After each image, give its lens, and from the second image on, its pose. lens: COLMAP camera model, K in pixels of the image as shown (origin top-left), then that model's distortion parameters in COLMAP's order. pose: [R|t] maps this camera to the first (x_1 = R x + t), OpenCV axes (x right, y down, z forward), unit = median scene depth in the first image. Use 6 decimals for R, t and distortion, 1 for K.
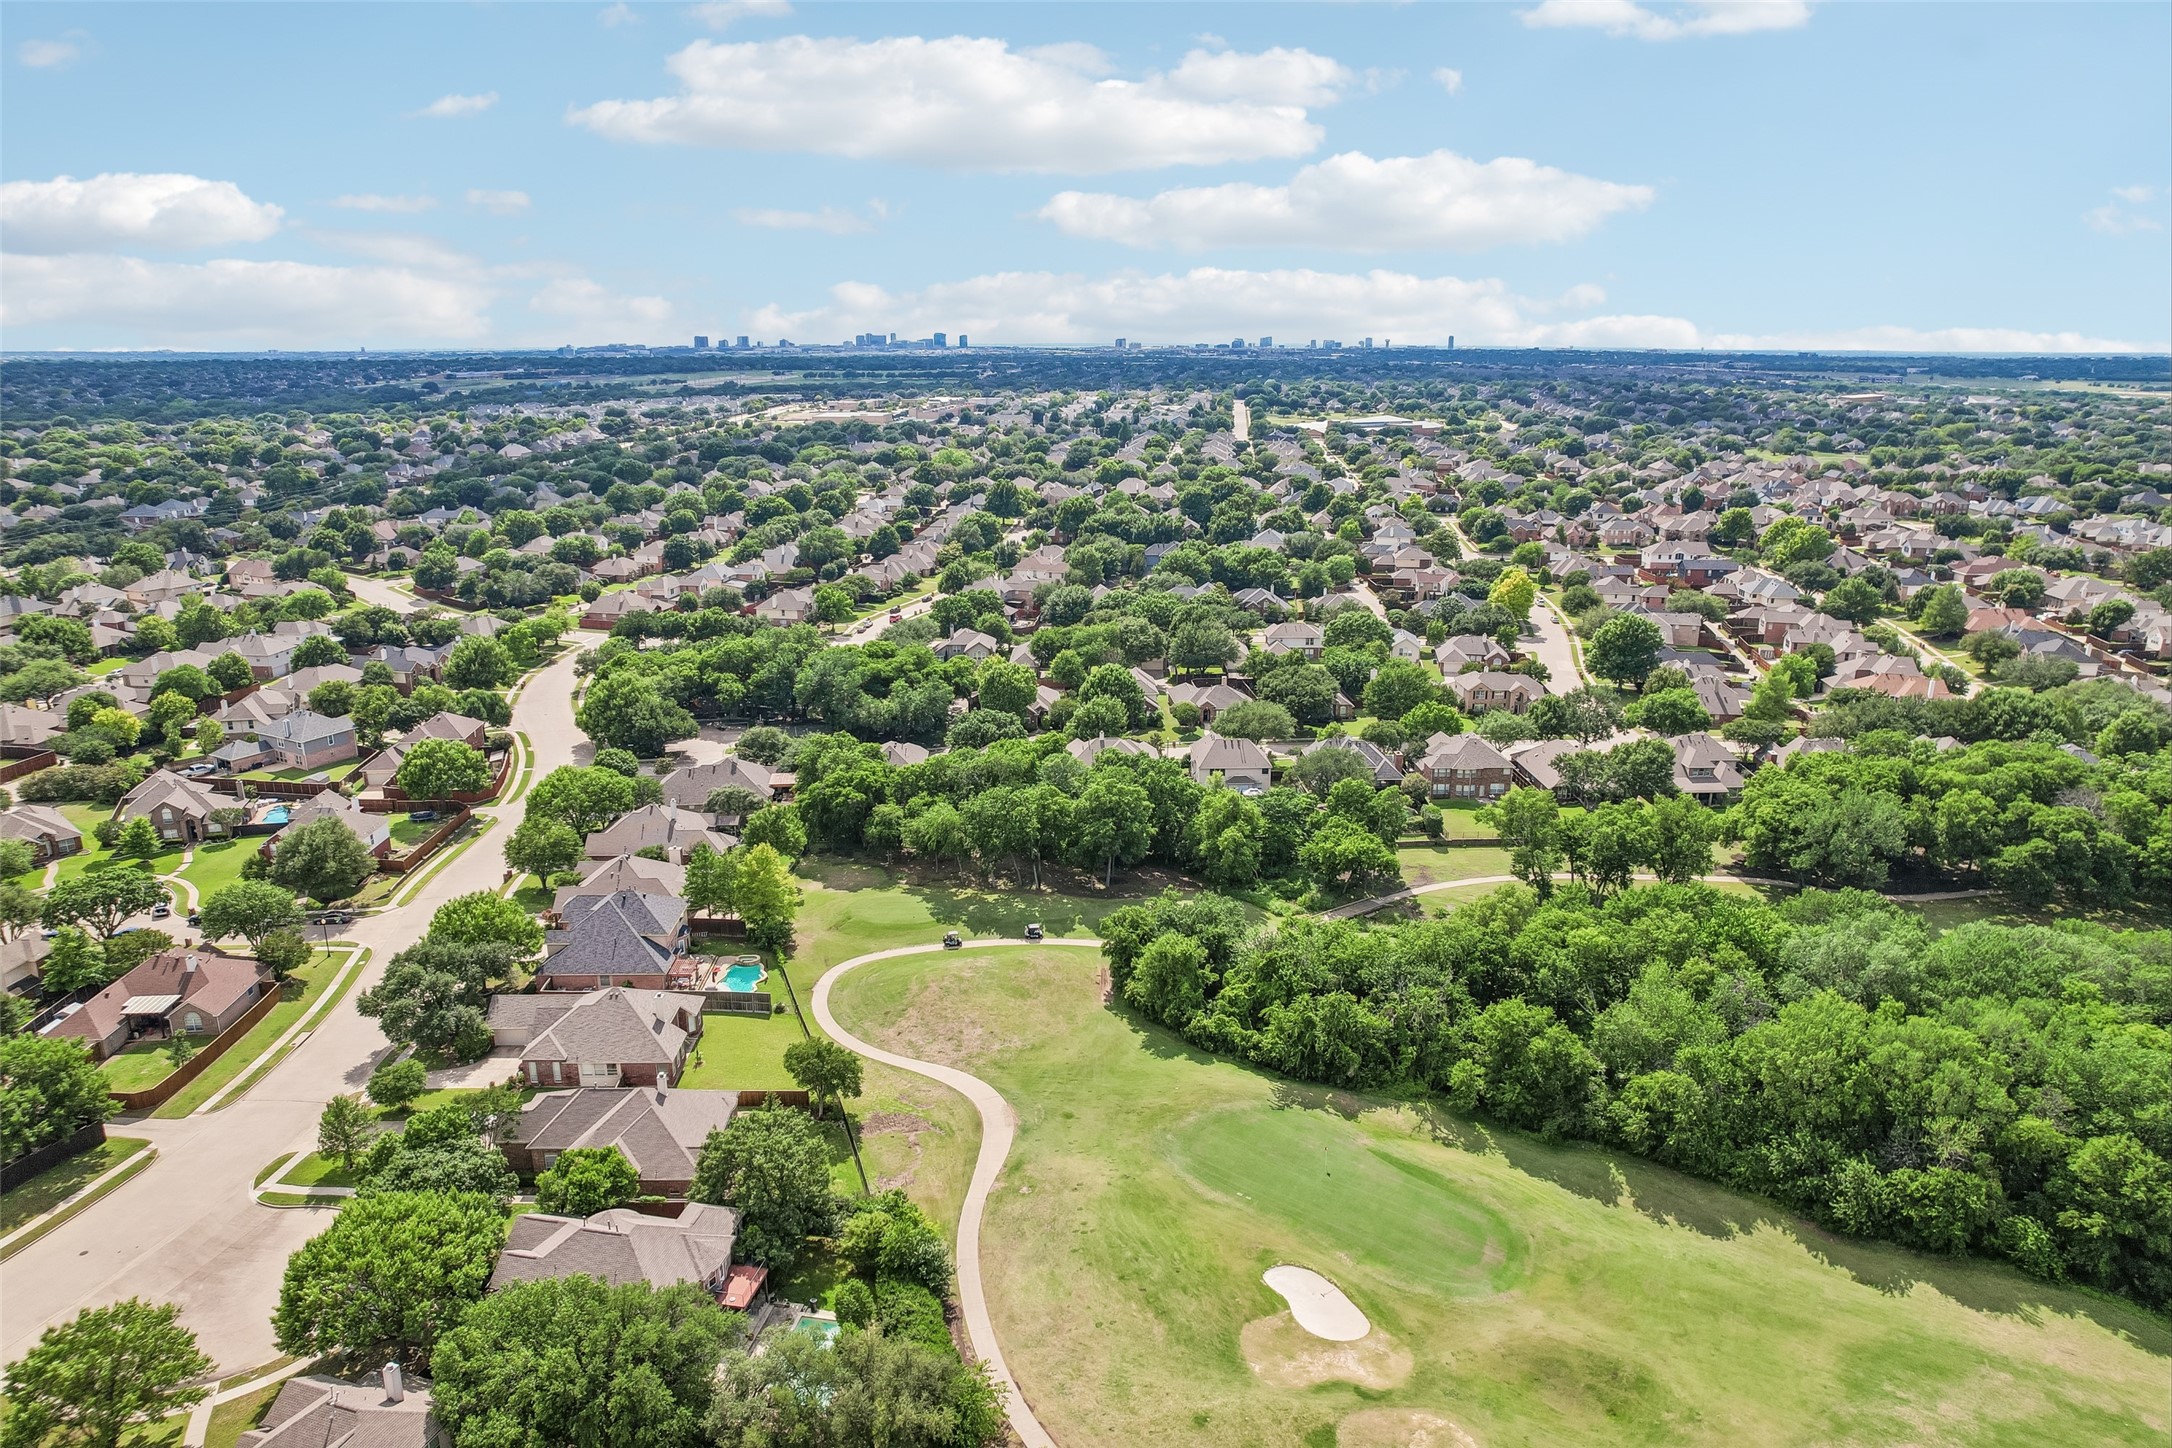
lens RADIAL K [[1386.6, 0, 1086.0], [0, 1386.6, 724.0], [0, 0, 1]] dist [-0.016628, 0.000501]
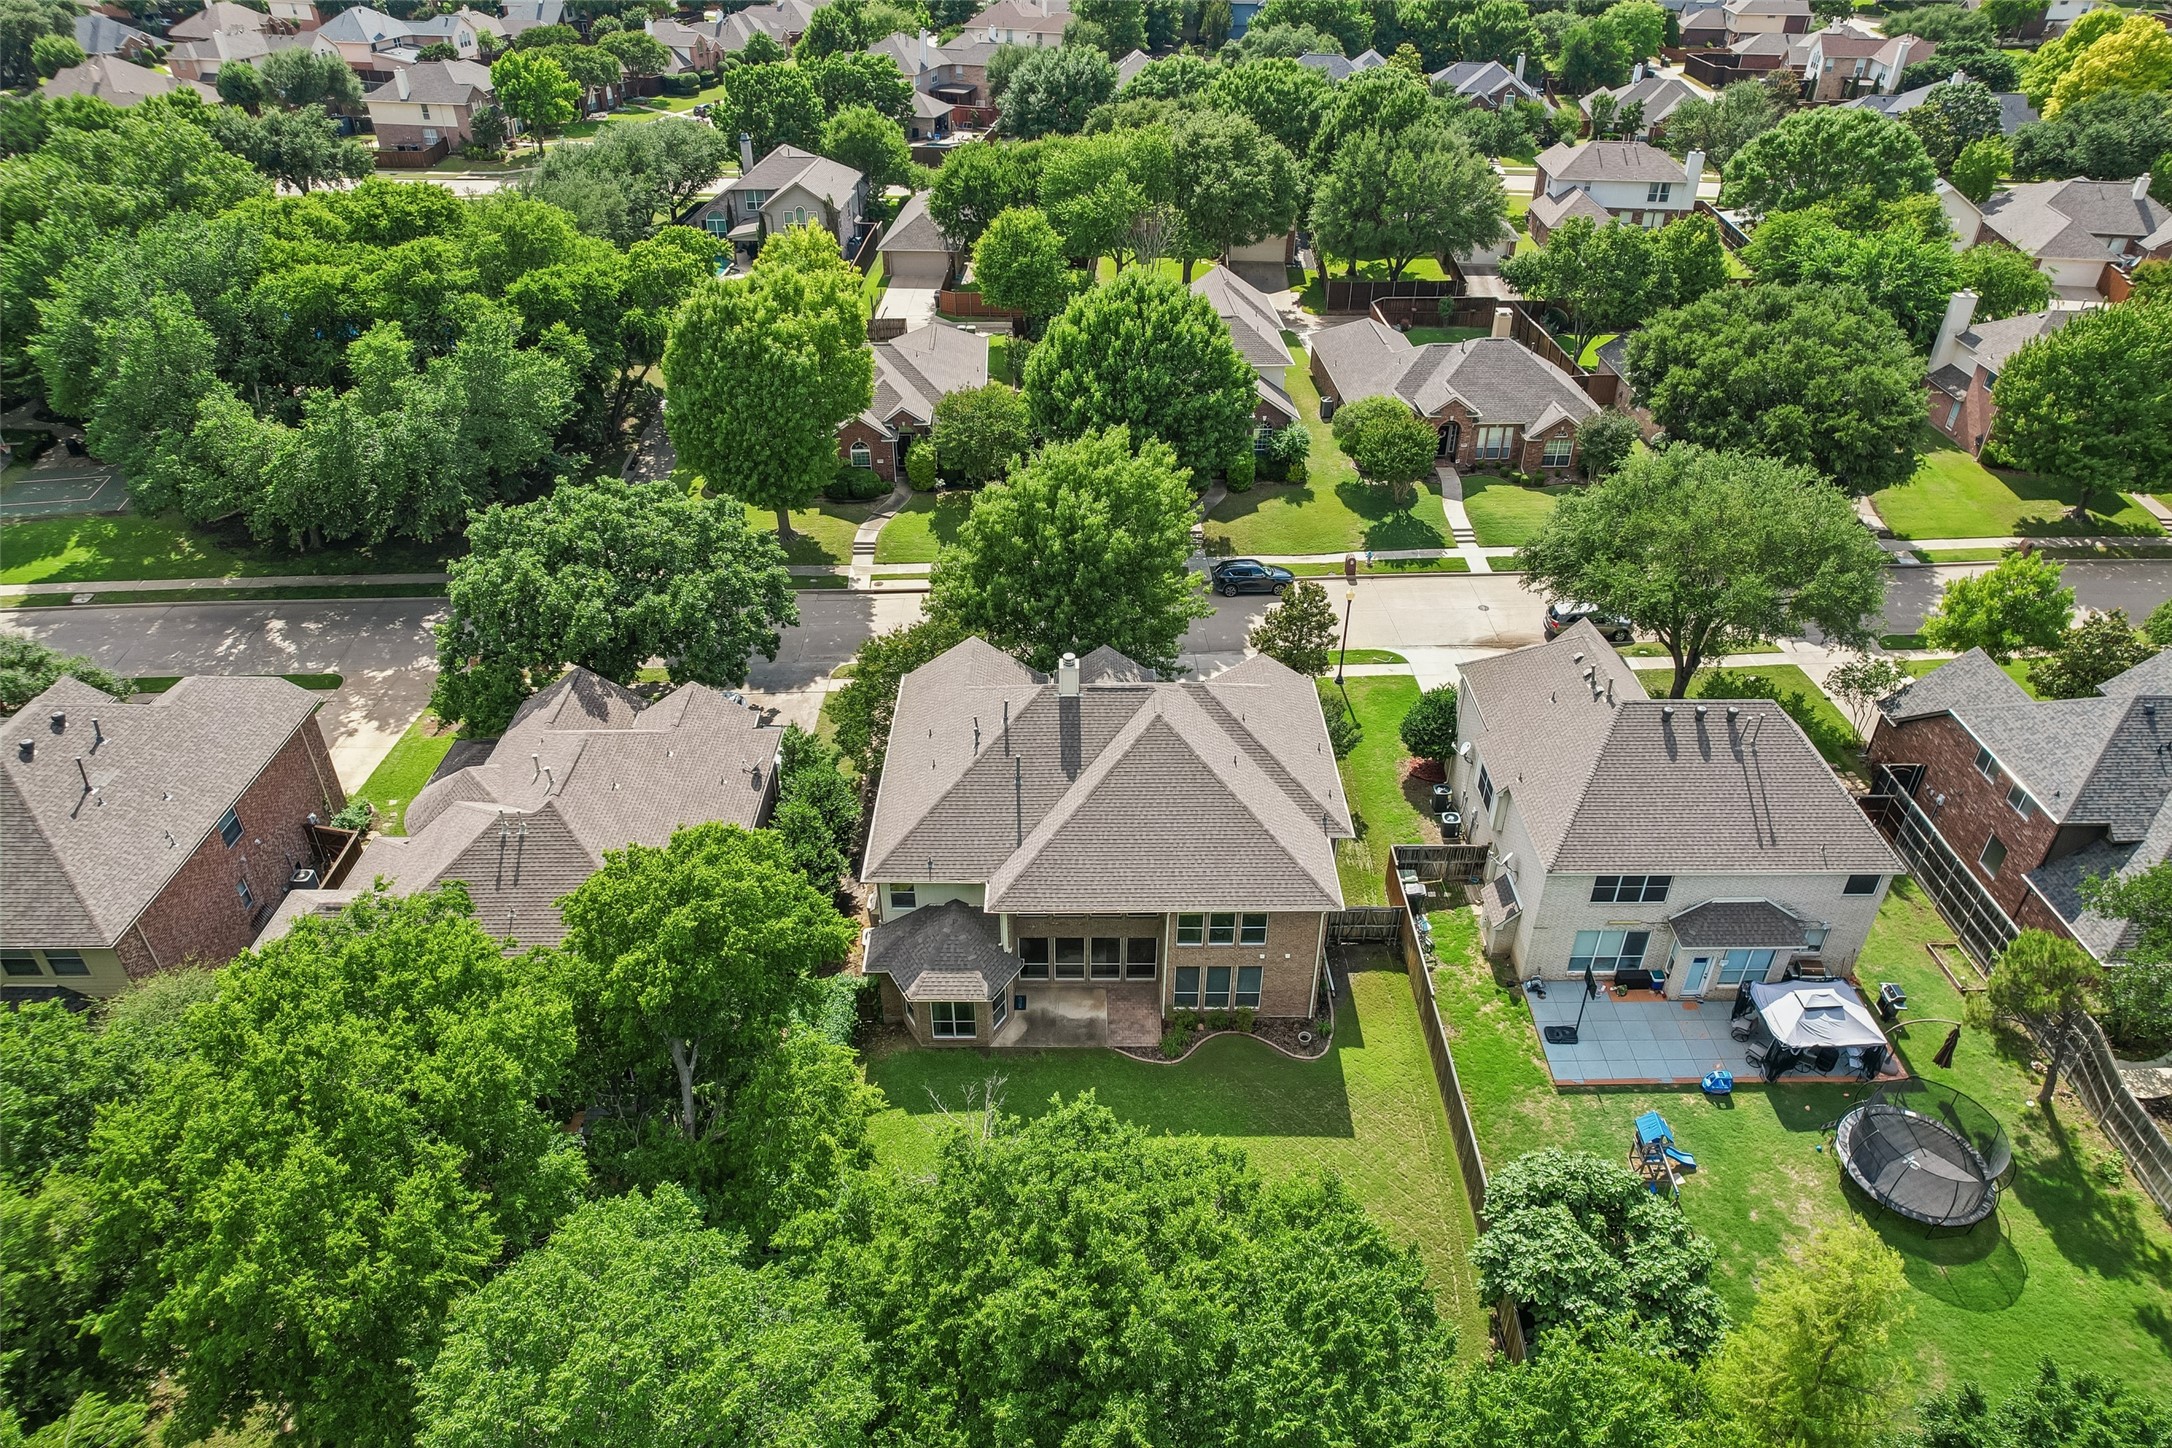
lens RADIAL K [[1386.6, 0, 1086.0], [0, 1386.6, 724.0], [0, 0, 1]] dist [-0.016628, 0.000501]
pose [[0.999239, 0.022804, -0.031642, 0.015742], [-0.011891, 0.950765, 0.309685, -0.036700], [0.037147, -0.309073, 0.950313, 0.609403]]
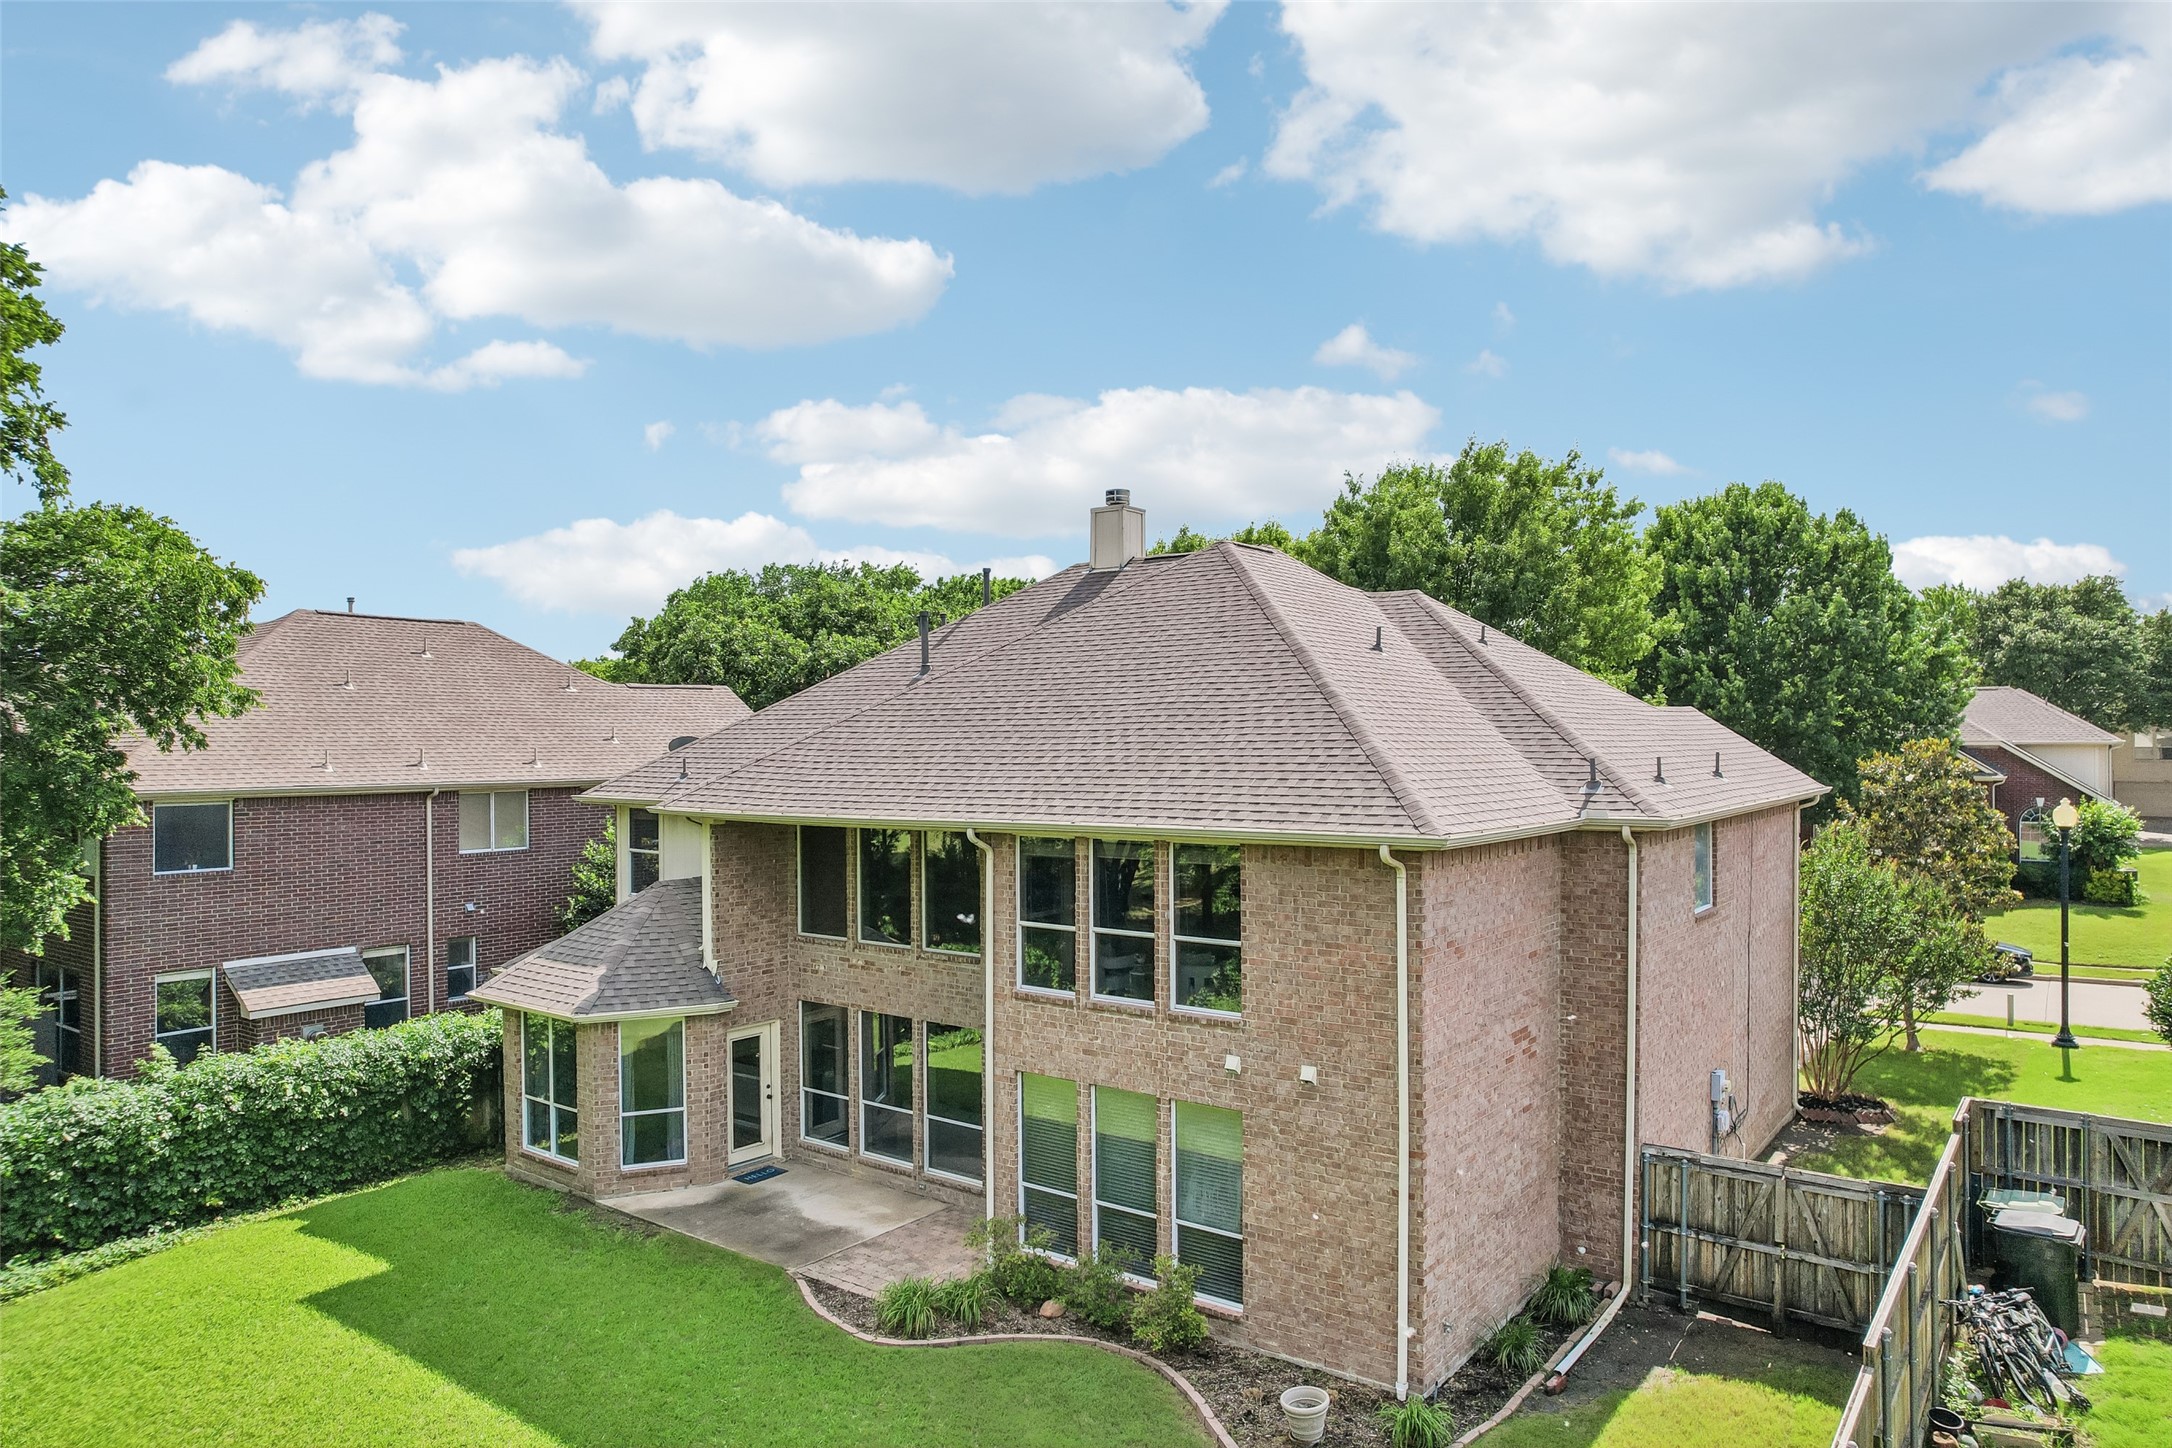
lens RADIAL K [[1386.6, 0, 1086.0], [0, 1386.6, 724.0], [0, 0, 1]] dist [-0.016628, 0.000501]
pose [[0.774321, -0.005439, -0.632770, 0.058683], [-0.170629, 0.961130, -0.217061, 0.039022], [0.609355, 0.276044, 0.743294, 0.712763]]
